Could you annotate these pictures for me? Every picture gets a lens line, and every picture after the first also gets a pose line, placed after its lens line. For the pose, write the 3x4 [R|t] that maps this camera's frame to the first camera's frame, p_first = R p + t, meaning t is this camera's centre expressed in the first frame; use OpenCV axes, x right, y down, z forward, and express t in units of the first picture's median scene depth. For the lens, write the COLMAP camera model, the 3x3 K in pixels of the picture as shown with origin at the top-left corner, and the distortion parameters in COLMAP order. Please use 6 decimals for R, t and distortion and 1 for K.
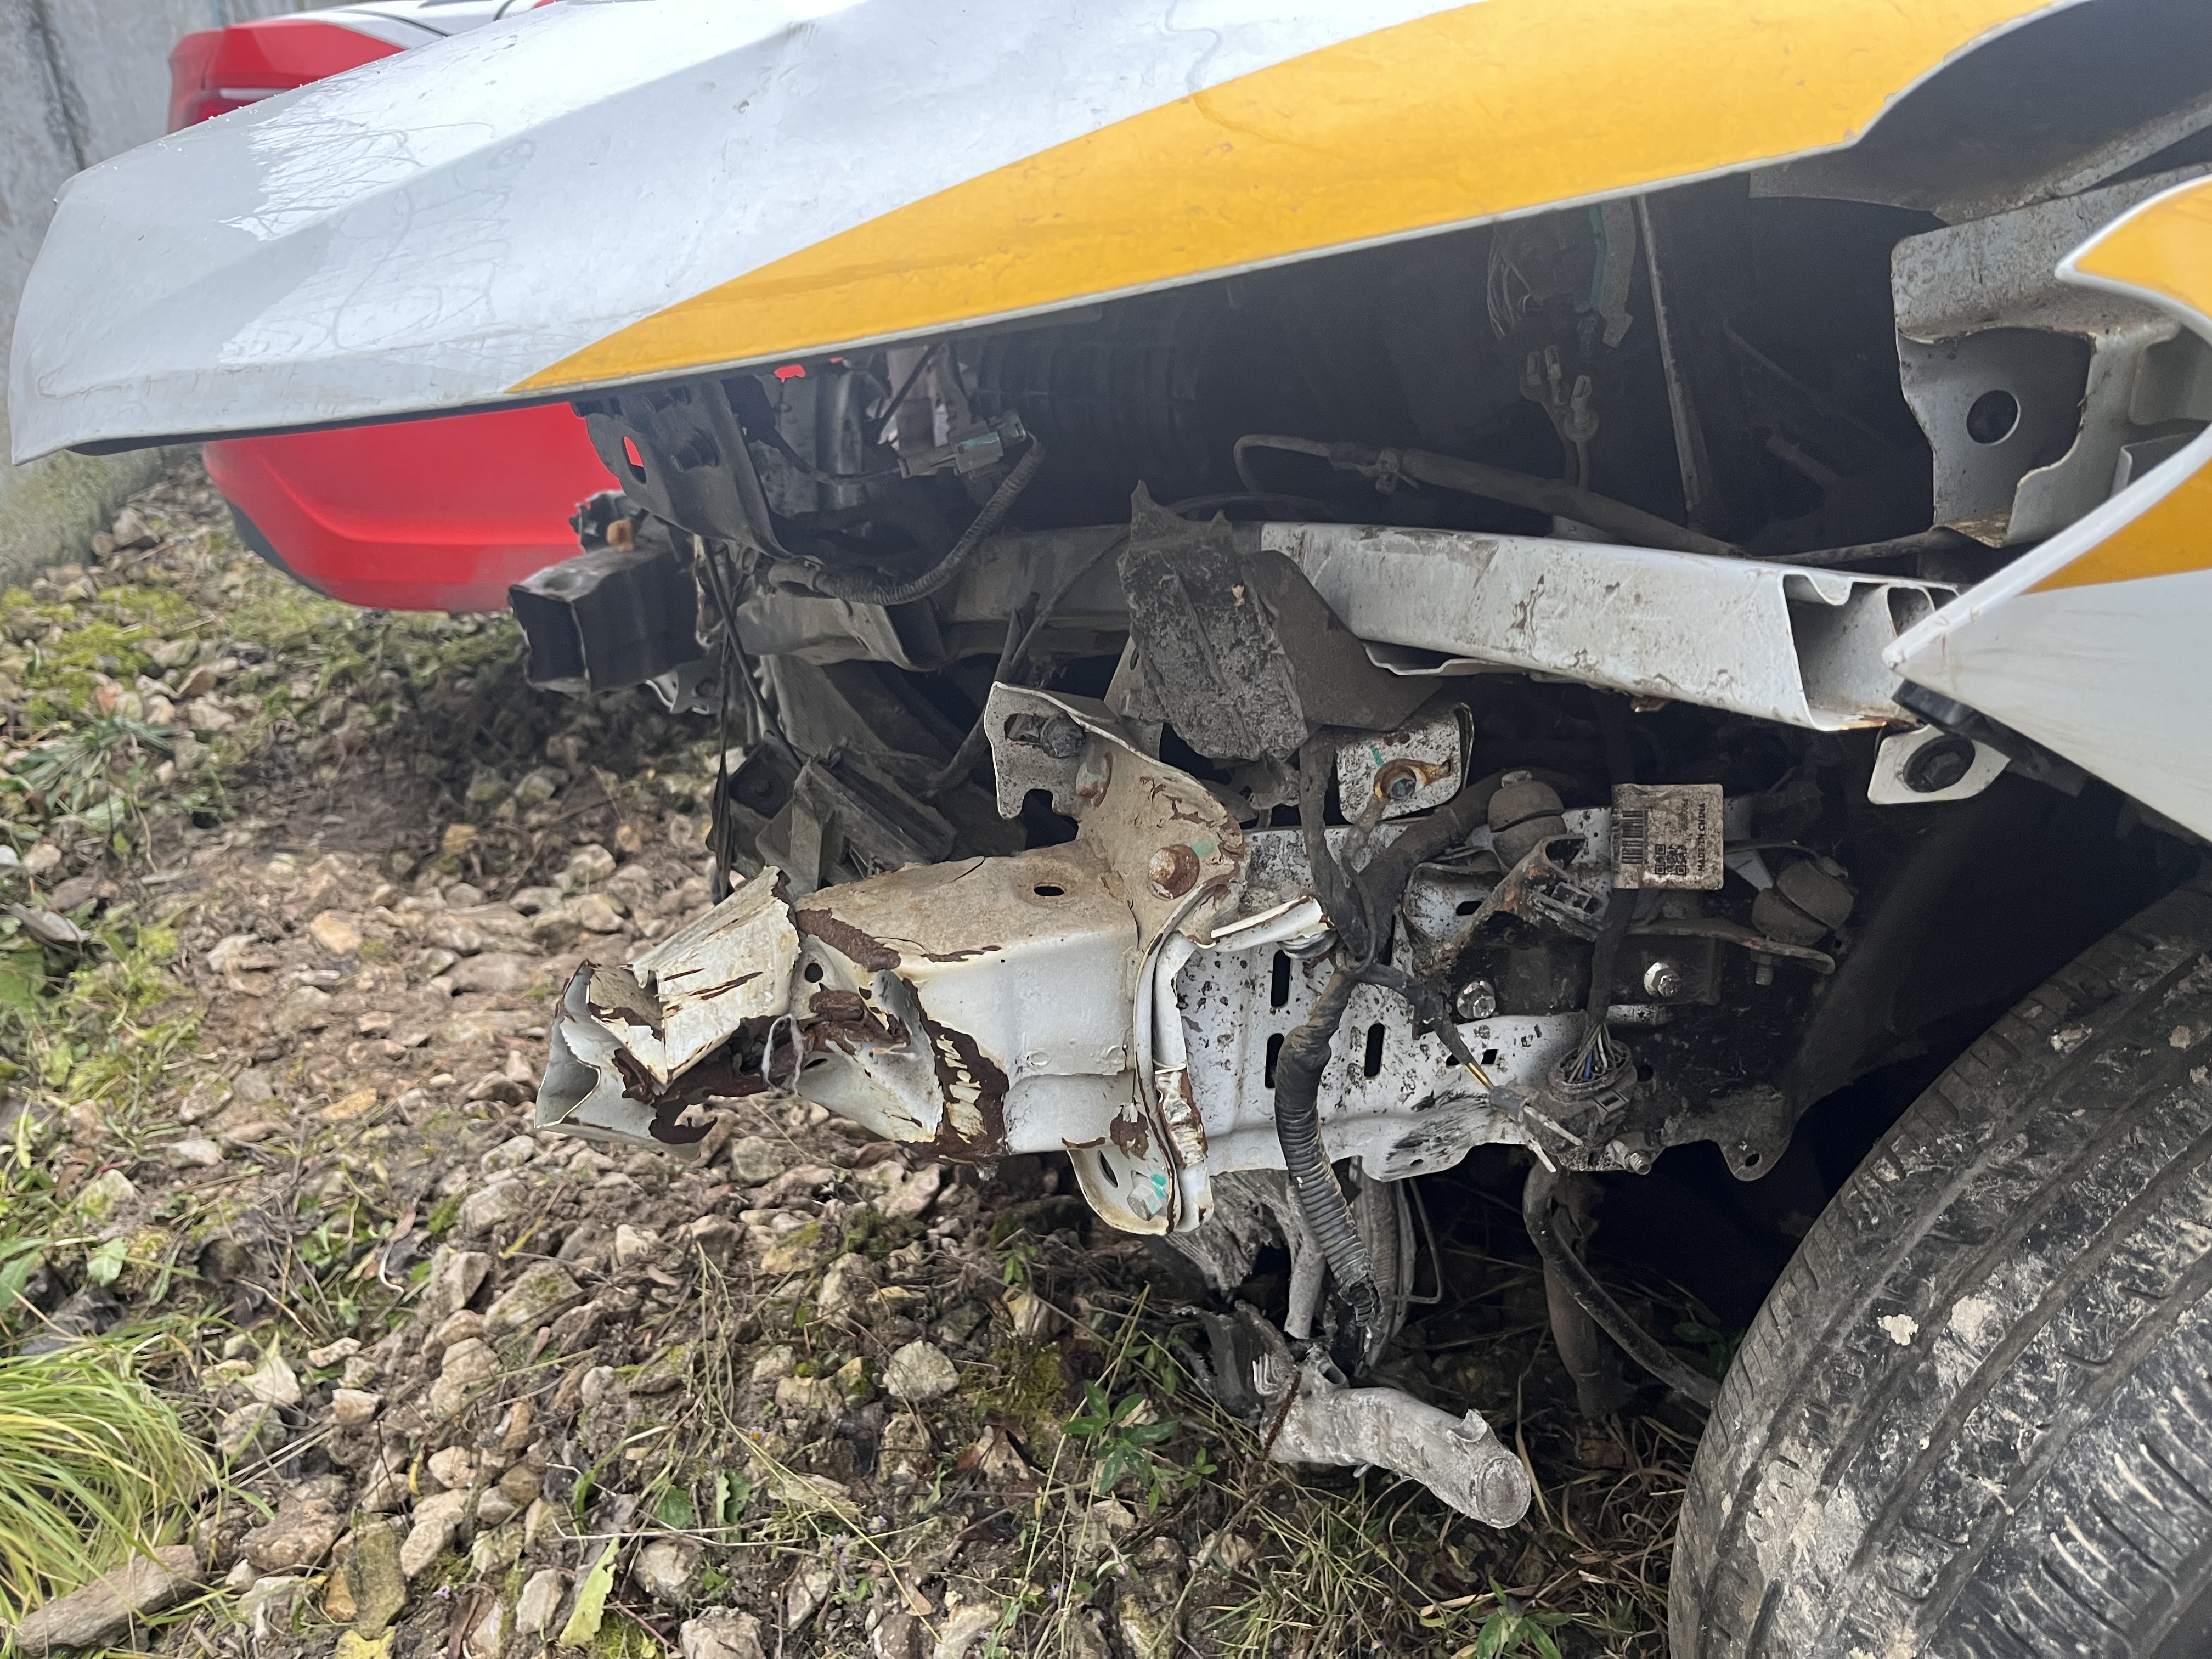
lens RADIAL K [[1668.9, 0, 1106.0], [0, 1668.9, 829.5], [0, 0, 1]] dist [0.062862, -0.098452]
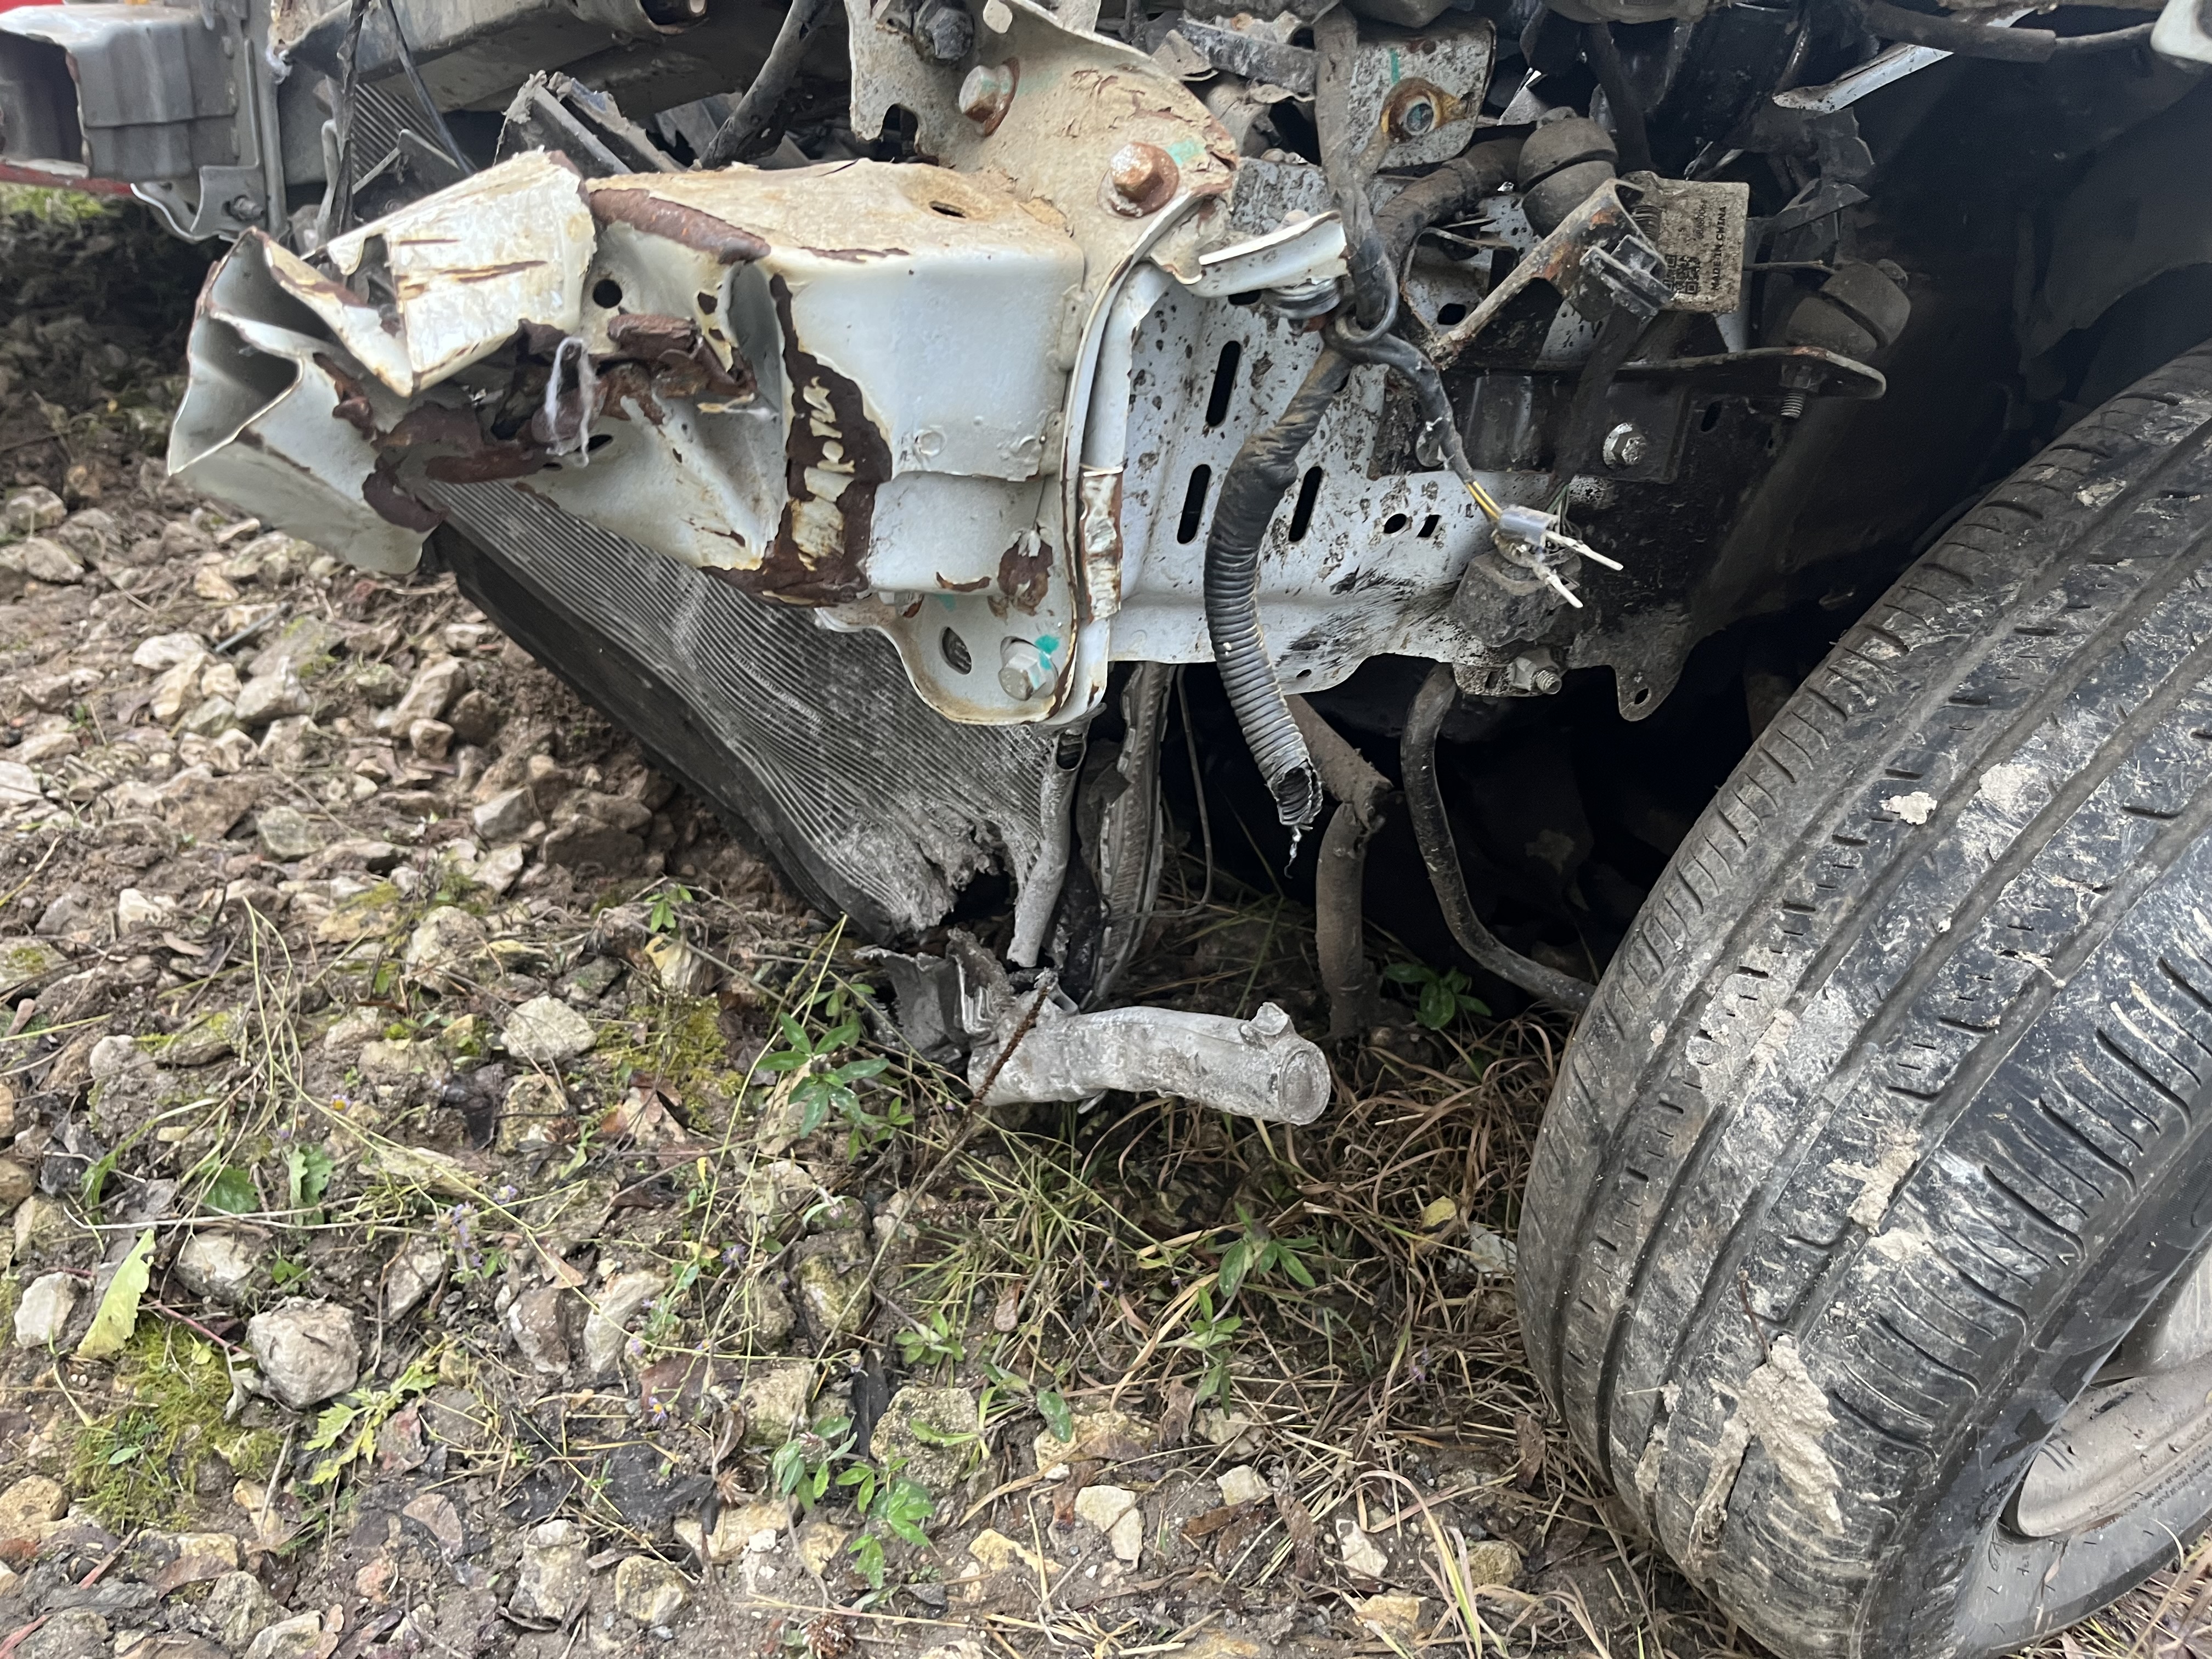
lens RADIAL K [[1688.5, 0, 1076.4], [0, 1688.5, 828.1], [0, 0, 1]] dist [0.055523, -0.081794]
pose [[0.962146, 0.025758, 0.271314, -0.106992], [-0.058552, 0.991813, 0.113480, 0.131899], [-0.266170, -0.125071, 0.955778, 0.152147]]
